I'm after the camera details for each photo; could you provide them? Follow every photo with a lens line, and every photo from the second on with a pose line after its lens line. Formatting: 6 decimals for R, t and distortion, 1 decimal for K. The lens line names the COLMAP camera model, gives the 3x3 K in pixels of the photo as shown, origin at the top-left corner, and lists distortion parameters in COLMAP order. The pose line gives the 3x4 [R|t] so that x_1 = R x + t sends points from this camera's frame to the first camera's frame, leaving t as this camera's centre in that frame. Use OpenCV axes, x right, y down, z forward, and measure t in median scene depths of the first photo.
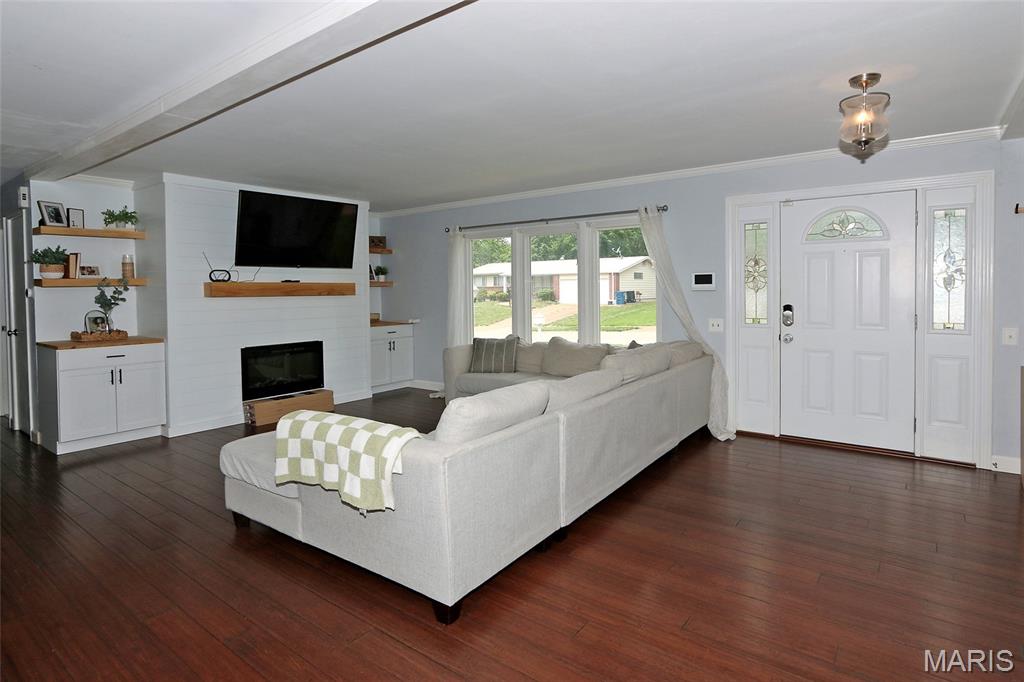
lens RADIAL K [[566.5, 0, 509.2], [0, 566.5, 303.3], [0, 0, 1]] dist [-0.001501, -0.000724]
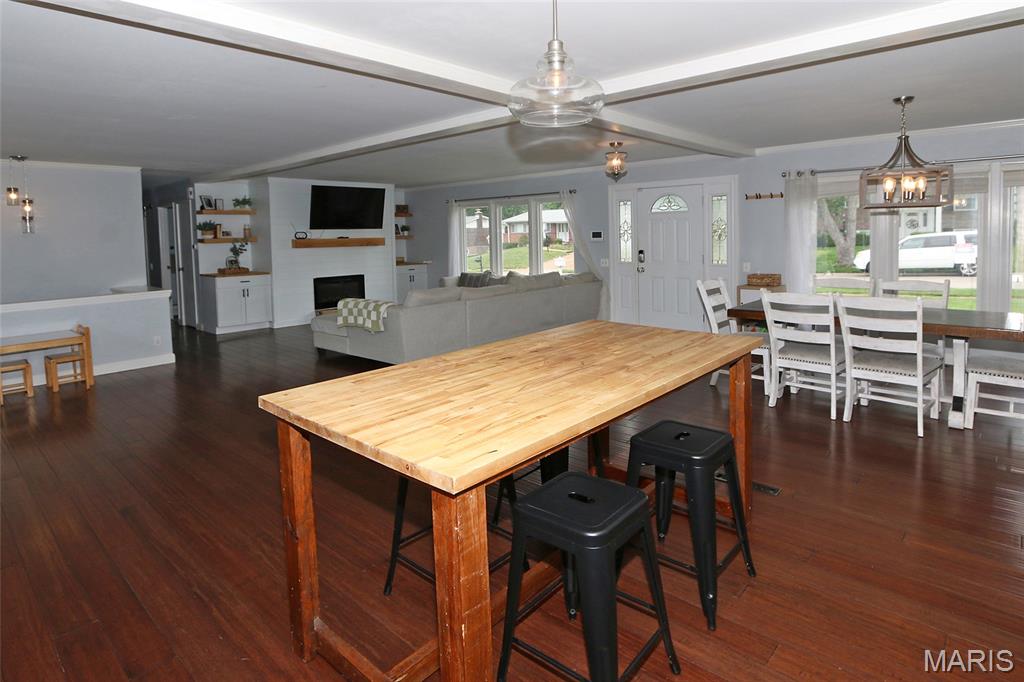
lens RADIAL K [[563.3, 0, 578.3], [0, 563.3, 263.5], [0, 0, 1]] dist [0.001214, 0.000283]
pose [[0.999658, -0.007122, 0.025145, 0.291791], [0.006388, 0.999555, 0.029152, -0.008336], [-0.025341, -0.028982, 0.999259, -0.746132]]
